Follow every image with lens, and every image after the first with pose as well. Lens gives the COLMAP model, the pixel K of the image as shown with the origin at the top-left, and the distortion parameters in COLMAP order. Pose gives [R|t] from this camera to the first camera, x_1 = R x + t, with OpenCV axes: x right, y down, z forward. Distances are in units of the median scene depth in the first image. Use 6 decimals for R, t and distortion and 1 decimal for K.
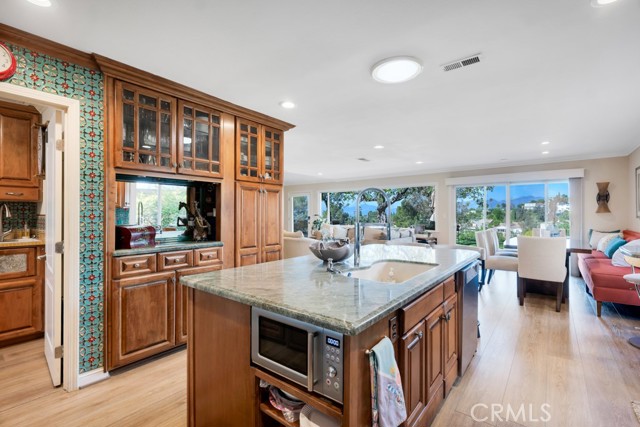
lens RADIAL K [[293.3, 0, 323.1], [0, 293.3, 212.9], [0, 0, 1]] dist [0.004680, 0.000184]
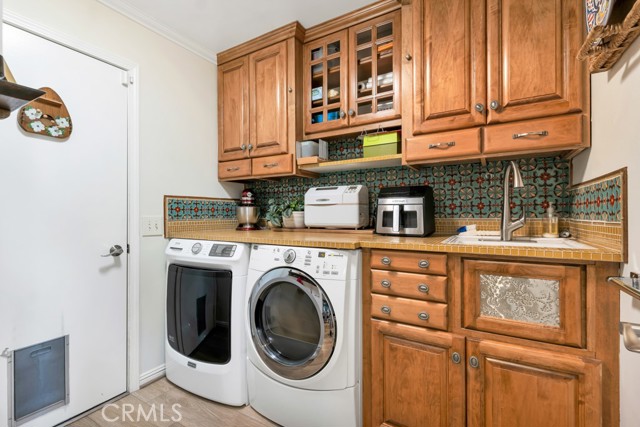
lens RADIAL K [[293.3, 0, 317.3], [0, 293.3, 215.3], [0, 0, 1]] dist [0.004680, 0.000184]
pose [[0.141423, -0.000383, -0.989949, -0.640642], [0.006483, 0.999979, 0.000539, 0.051496], [0.989928, -0.006494, 0.141423, 0.607880]]
